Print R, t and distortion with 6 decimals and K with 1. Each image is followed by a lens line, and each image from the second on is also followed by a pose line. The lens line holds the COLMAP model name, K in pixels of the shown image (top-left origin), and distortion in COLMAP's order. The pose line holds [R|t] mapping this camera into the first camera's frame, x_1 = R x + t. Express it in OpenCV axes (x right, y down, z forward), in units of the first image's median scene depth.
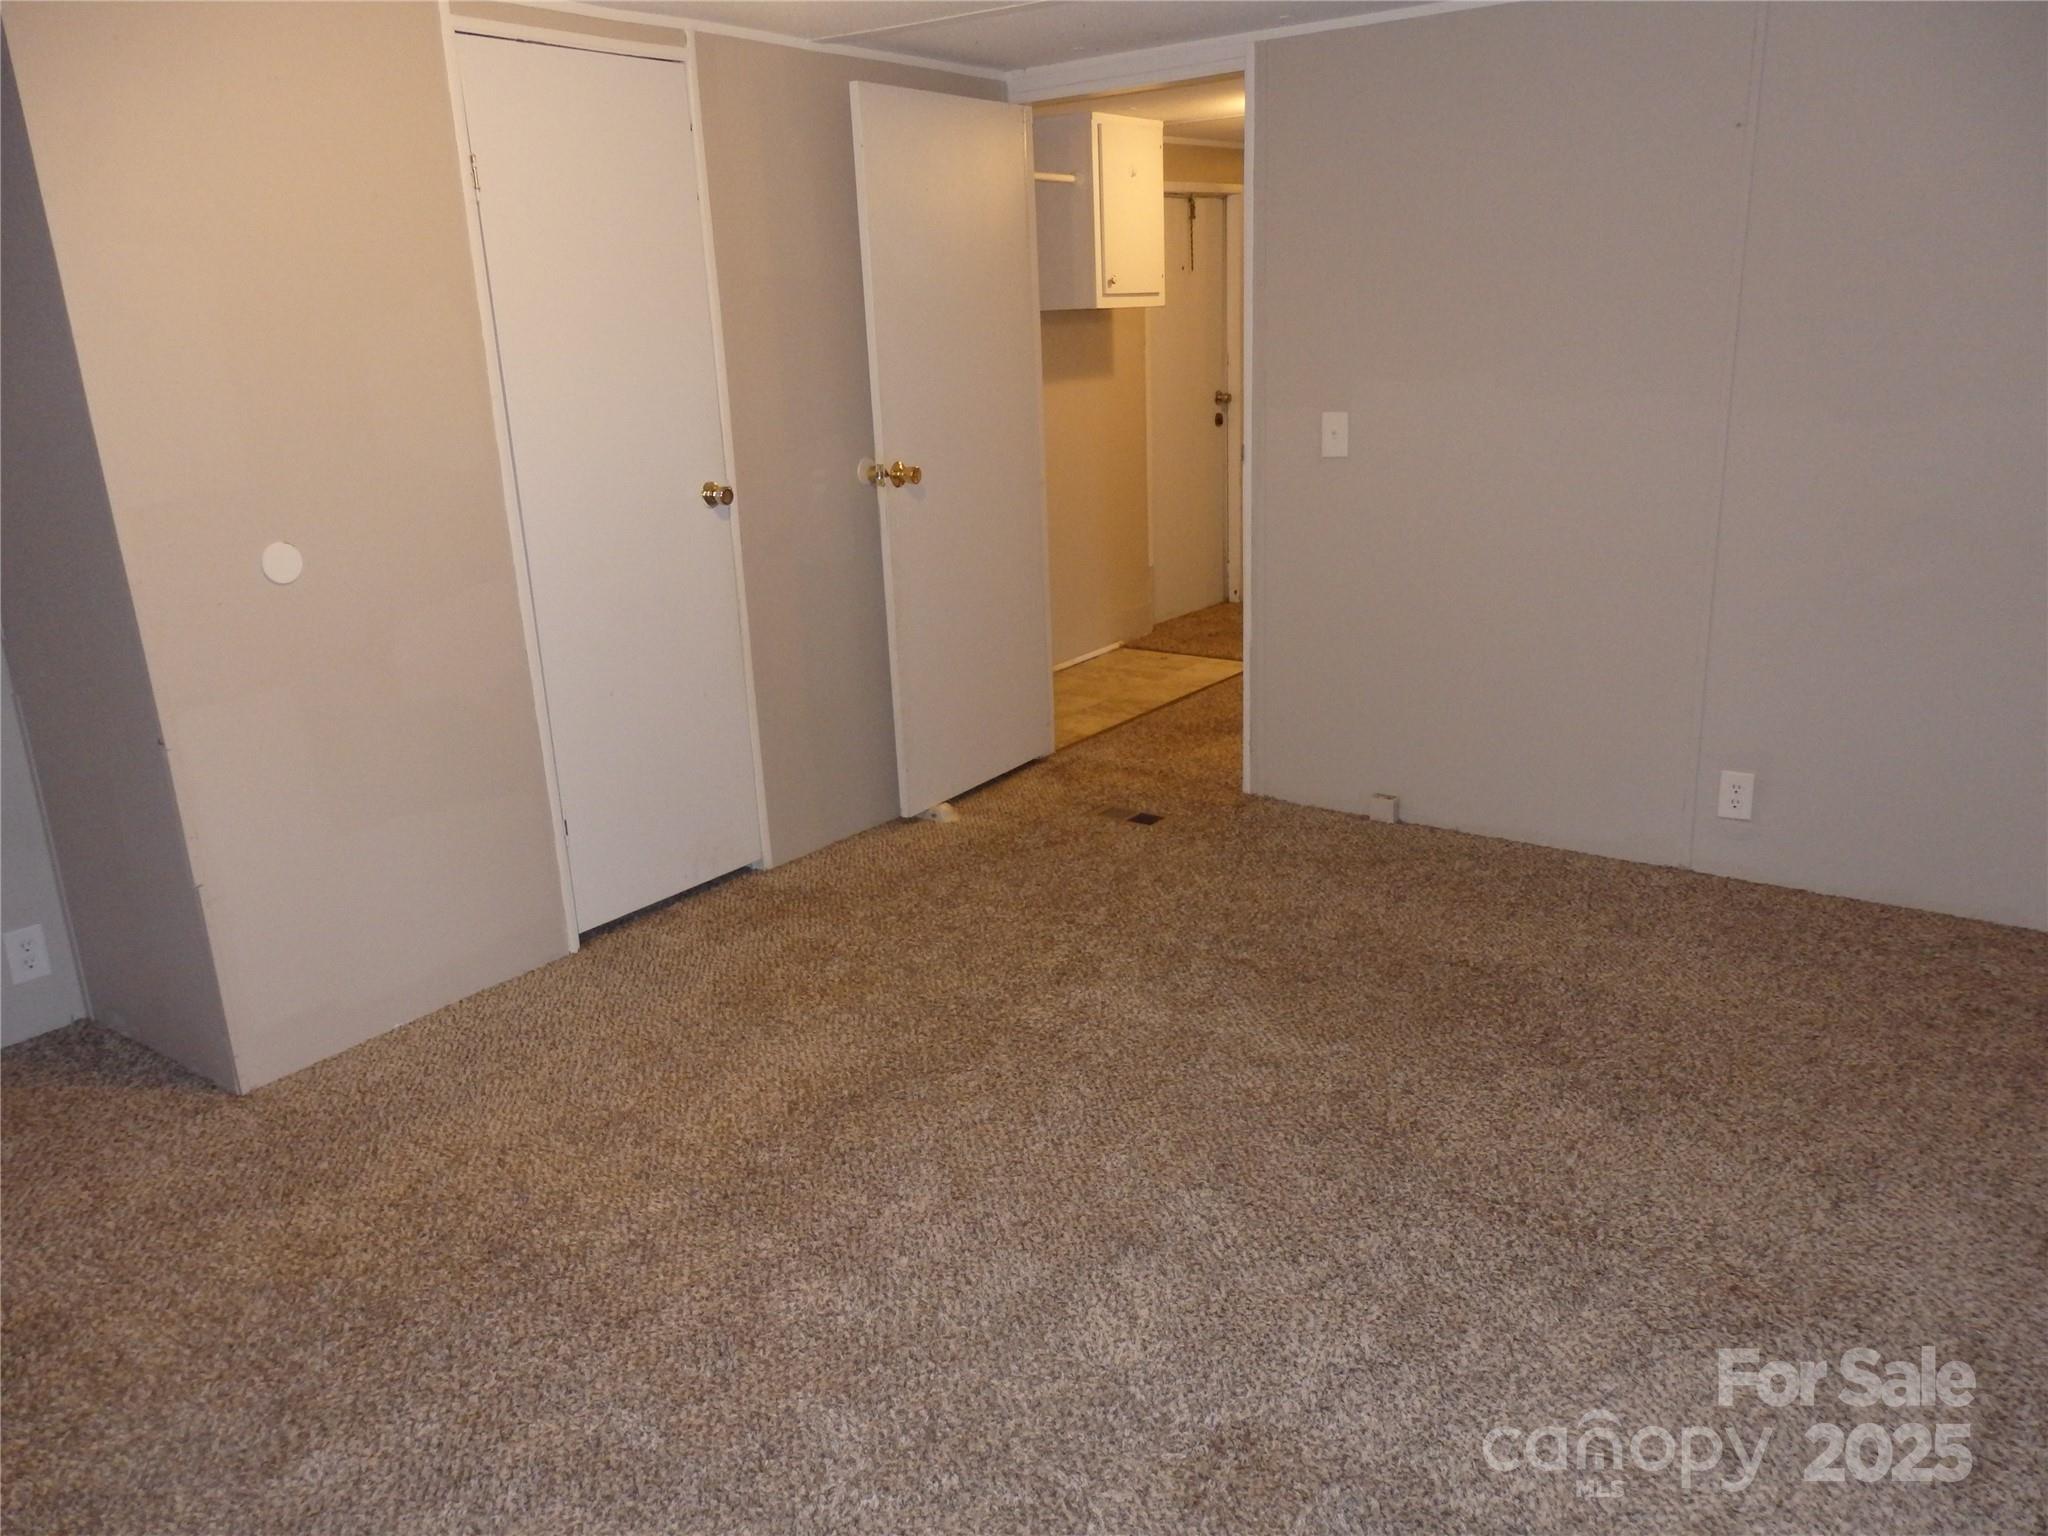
lens RADIAL K [[1523.7, 0, 1029.8], [0, 1523.7, 776.7], [0, 0, 1]] dist [0.007962, 0.004836]
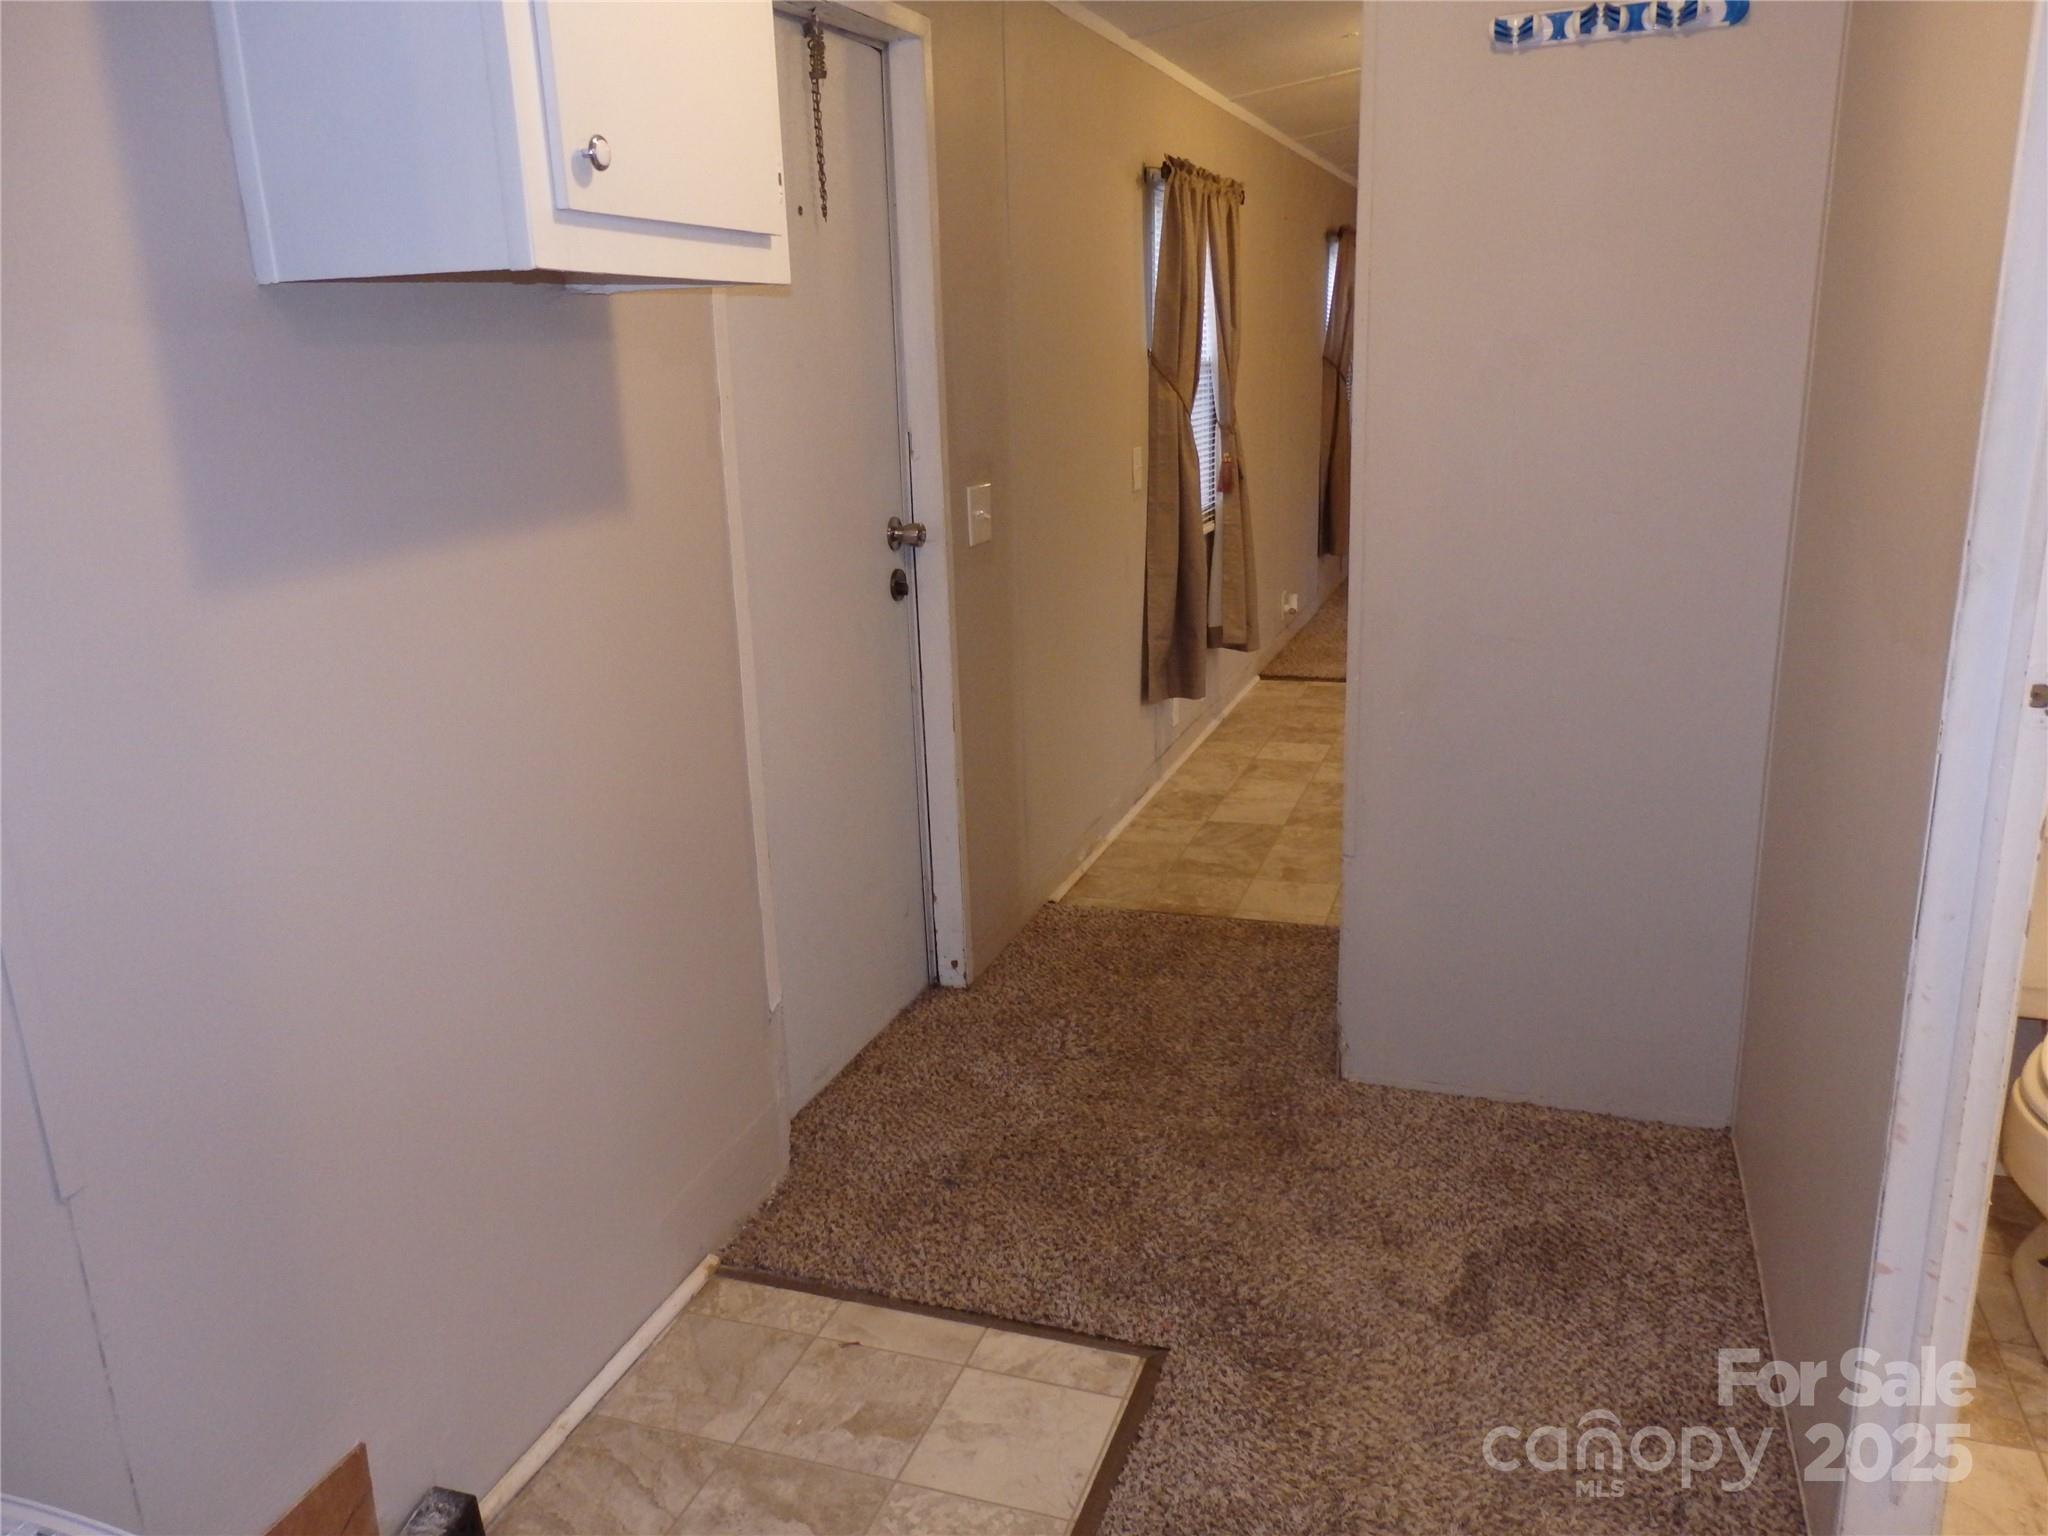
lens RADIAL K [[1523.7, 0, 1029.8], [0, 1523.7, 776.7], [0, 0, 1]] dist [0.007962, 0.004836]
pose [[0.956106, -0.066656, 0.285340, 0.037672], [0.076842, 0.996739, -0.024640, -0.181840], [-0.282767, 0.045484, 0.958109, 0.635809]]
